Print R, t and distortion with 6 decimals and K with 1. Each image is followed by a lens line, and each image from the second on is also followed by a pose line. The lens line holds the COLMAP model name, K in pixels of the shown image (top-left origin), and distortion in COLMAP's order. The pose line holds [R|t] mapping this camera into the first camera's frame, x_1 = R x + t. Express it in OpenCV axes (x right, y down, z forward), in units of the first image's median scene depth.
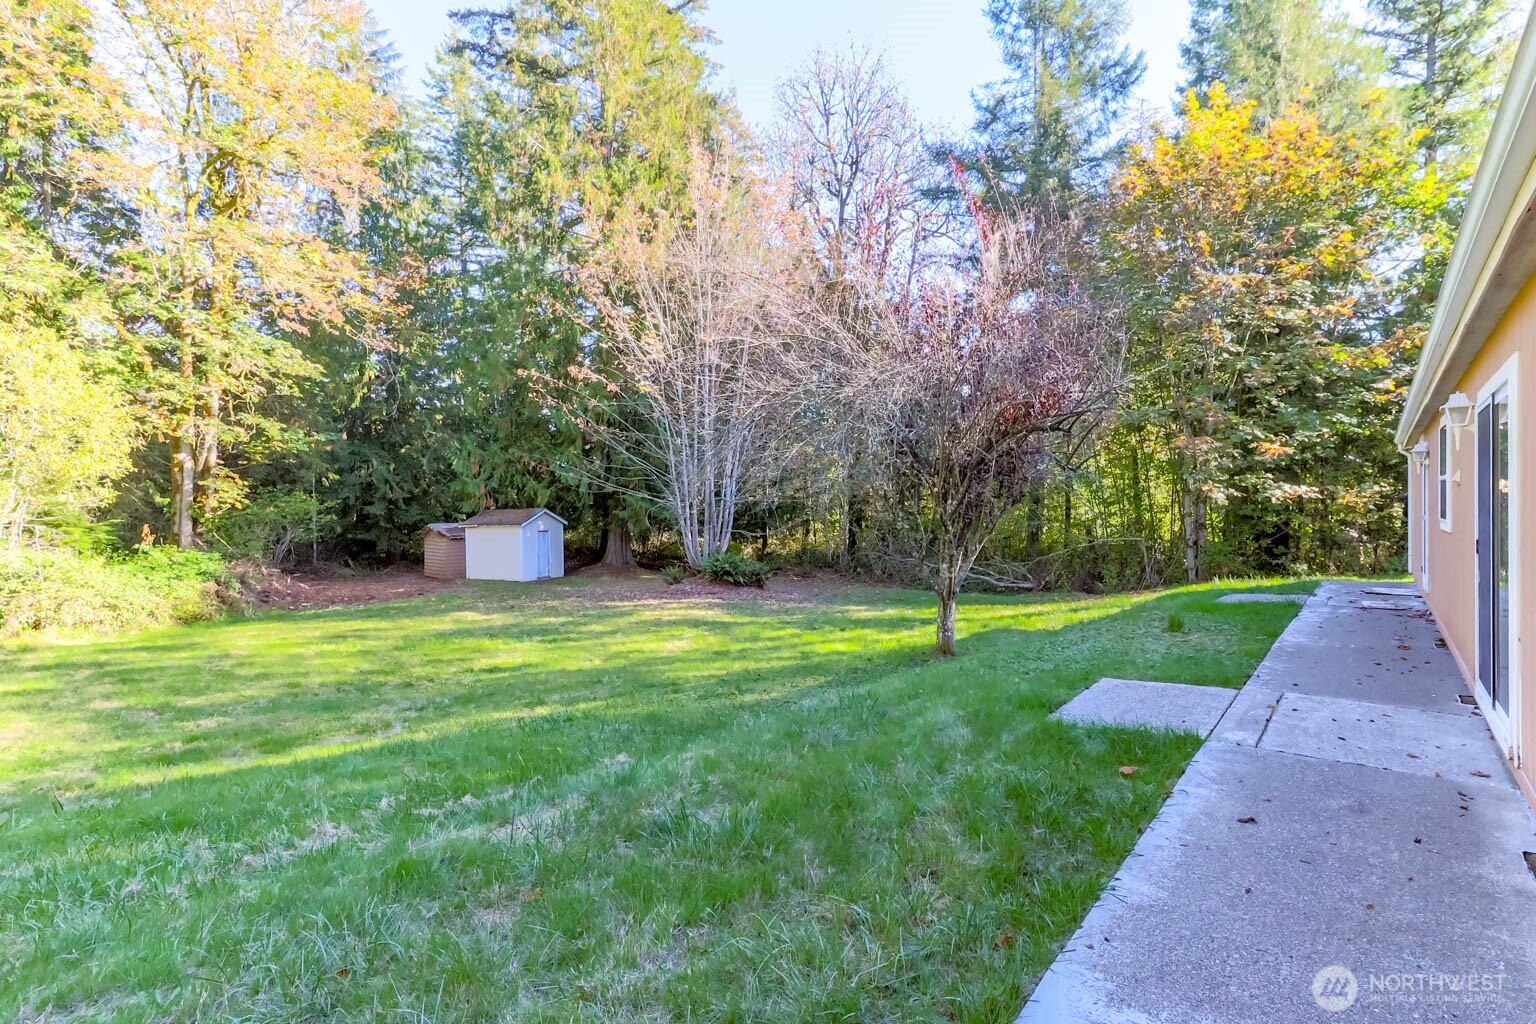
lens RADIAL K [[766.7, 0, 763.5], [0, 766.7, 533.0], [0, 0, 1]] dist [0.011298, 0.001298]
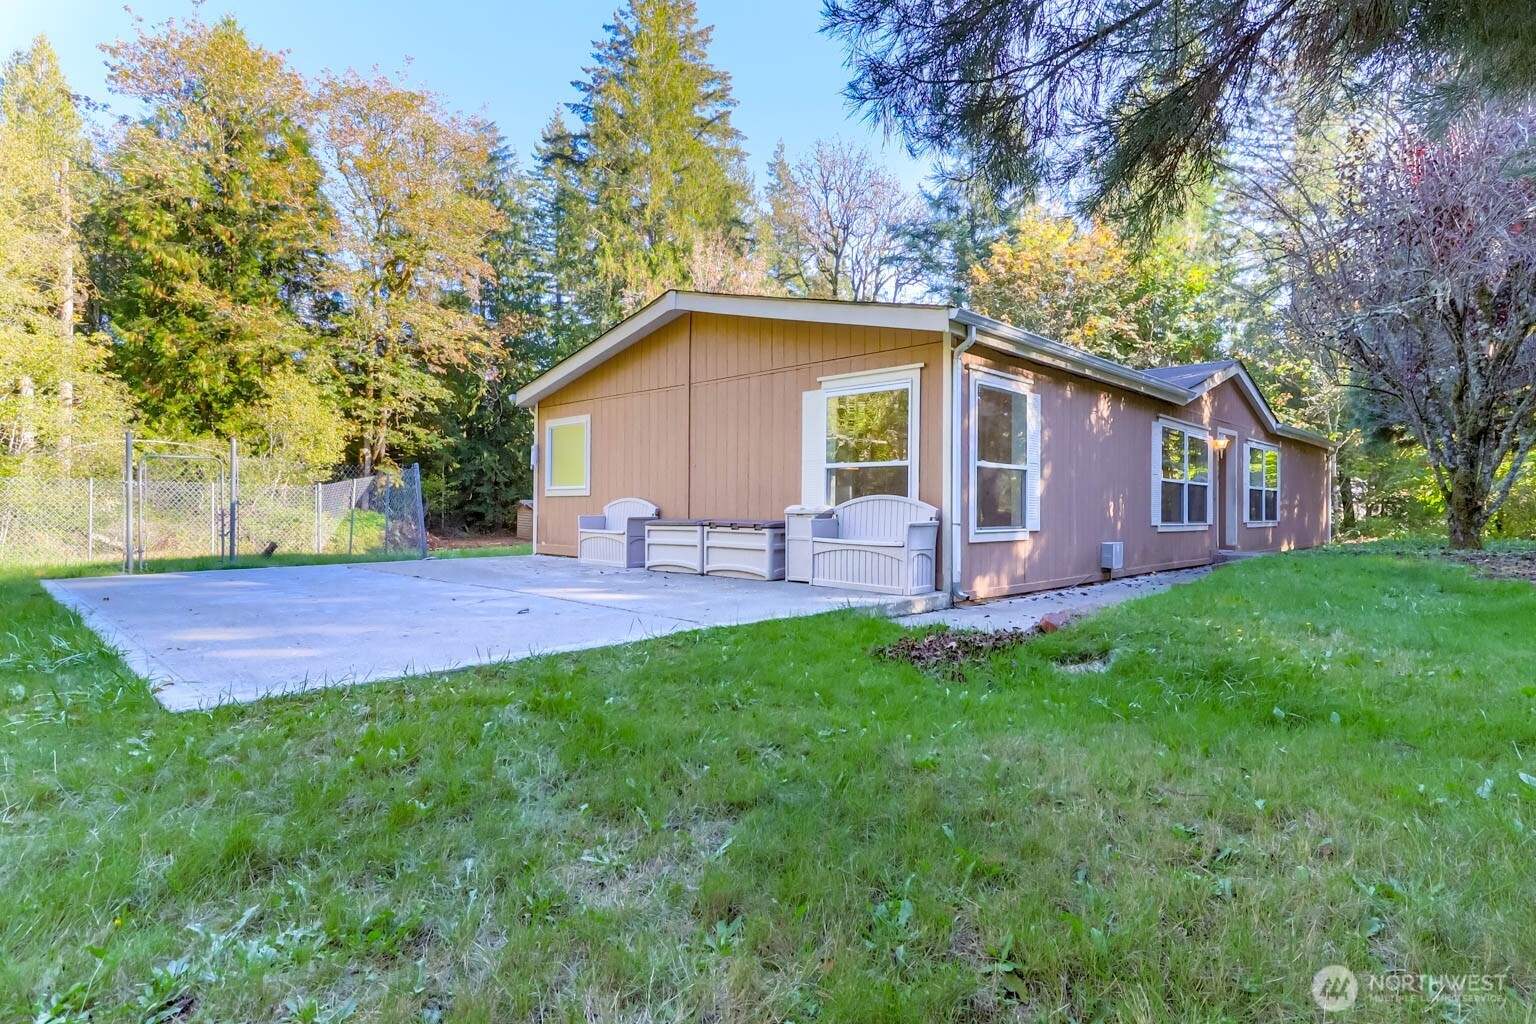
lens RADIAL K [[766.7, 0, 766.9], [0, 766.7, 510.1], [0, 0, 1]] dist [0.011298, 0.001298]
pose [[0.992580, 0.023127, -0.119374, 0.215280], [-0.025338, 0.999534, -0.017034, 0.023643], [0.118924, 0.019933, 0.992703, -0.402337]]
